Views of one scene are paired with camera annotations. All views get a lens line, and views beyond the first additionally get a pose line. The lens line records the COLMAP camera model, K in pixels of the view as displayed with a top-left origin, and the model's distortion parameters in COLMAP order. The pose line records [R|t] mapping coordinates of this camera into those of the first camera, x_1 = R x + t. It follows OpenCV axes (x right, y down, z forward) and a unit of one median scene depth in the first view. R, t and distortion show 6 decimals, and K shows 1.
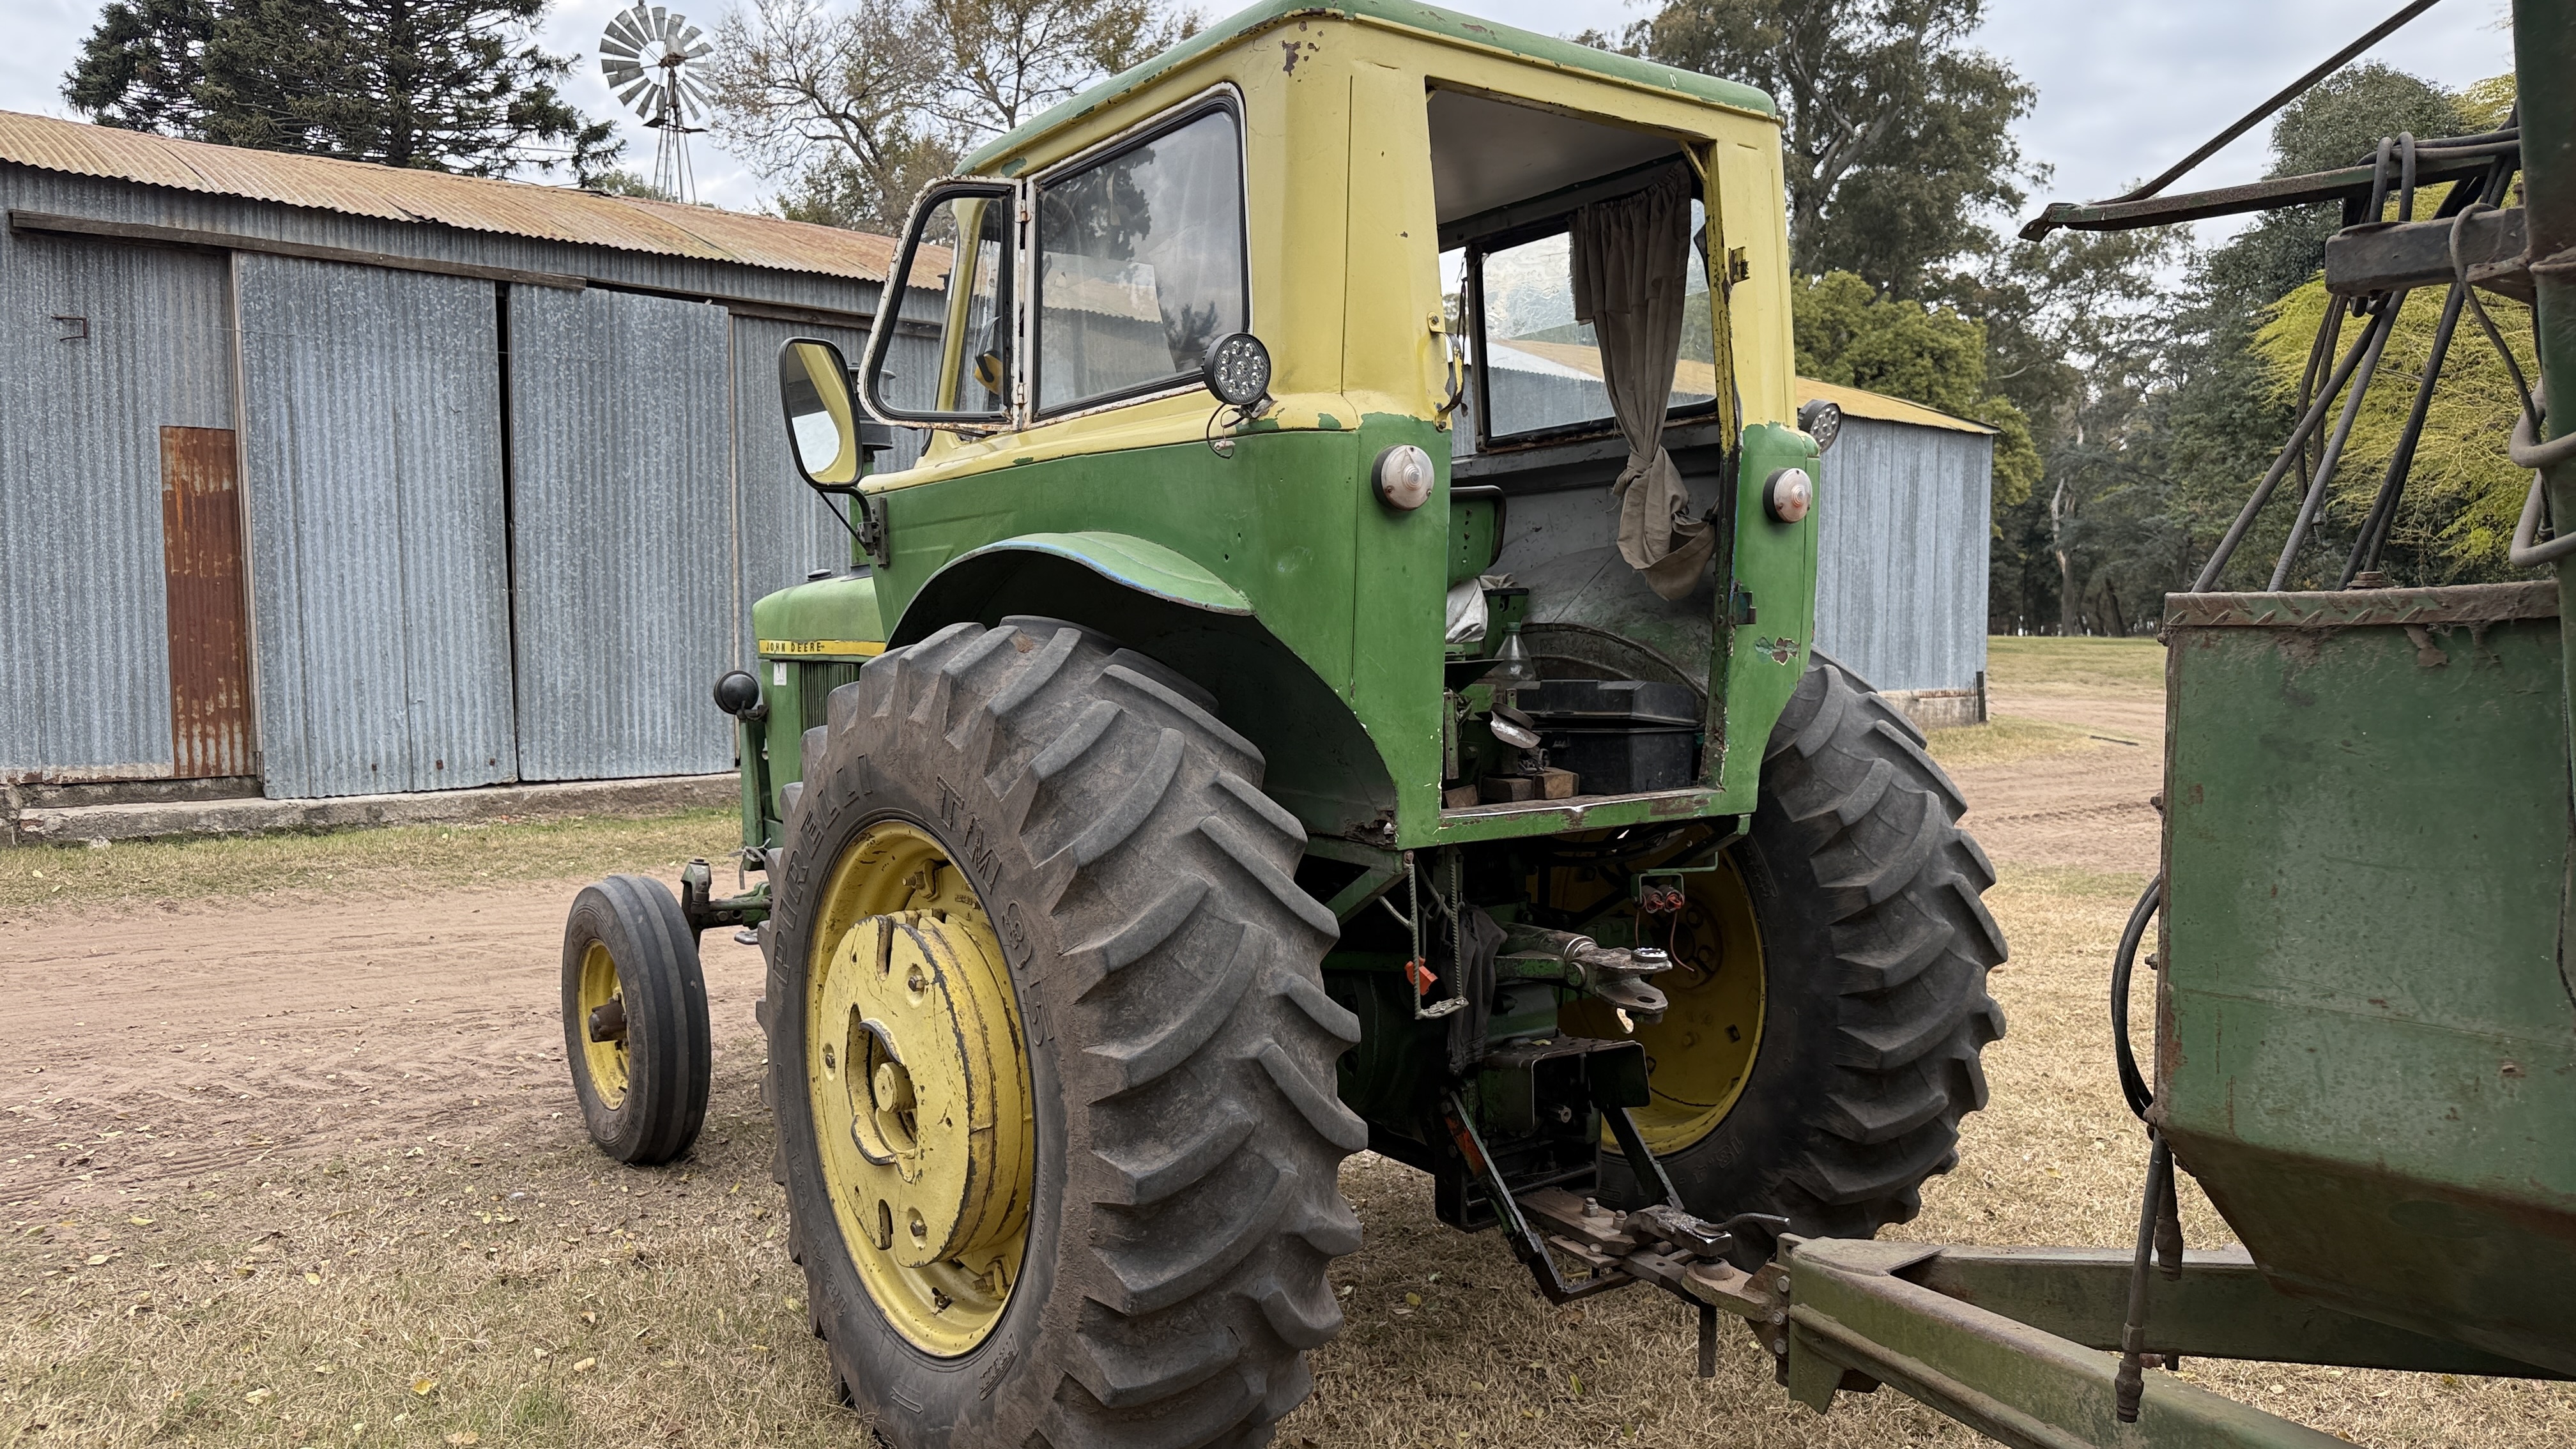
lens RADIAL K [[1815.9, 0, 1302.4], [0, 1815.9, 729.7], [0, 0, 1]] dist [0.056867, -0.070063]
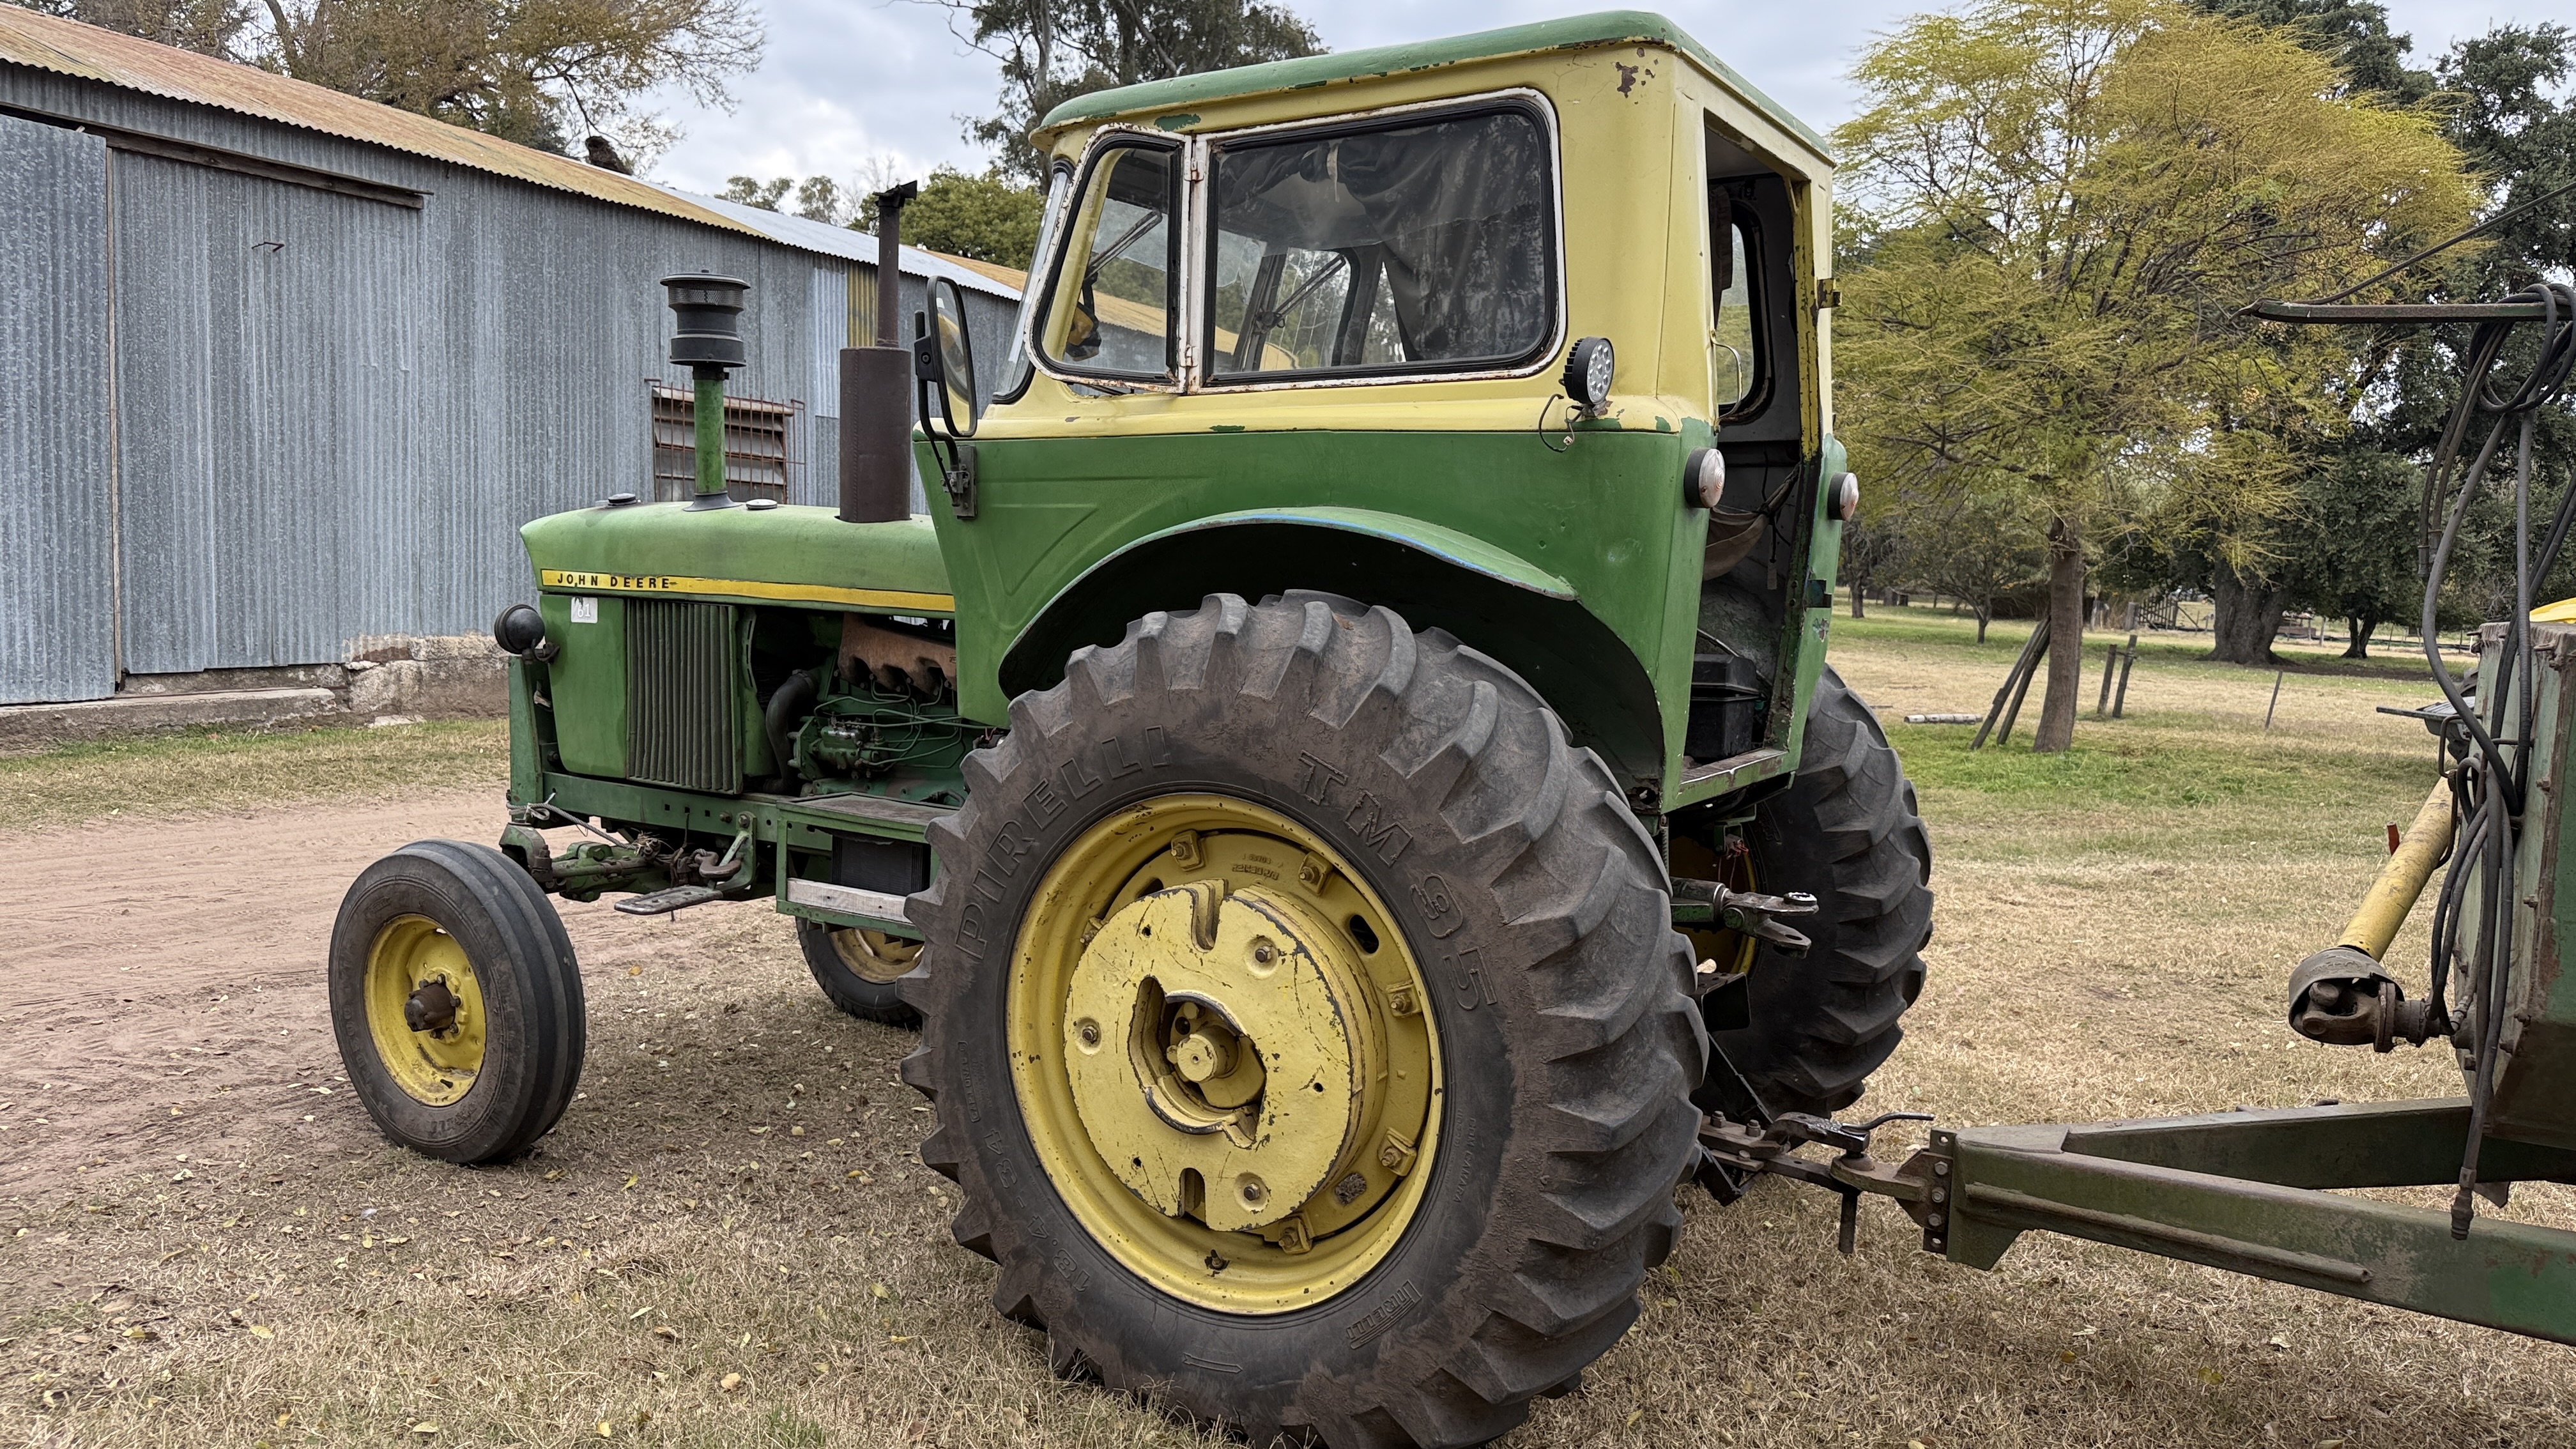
lens RADIAL K [[1815.9, 0, 1302.4], [0, 1815.9, 729.7], [0, 0, 1]] dist [0.056867, -0.070063]
pose [[0.924331, -0.003707, 0.381574, -0.152790], [-0.013911, 0.998961, 0.043404, -0.008032], [-0.381338, -0.045428, 0.923319, 0.016812]]
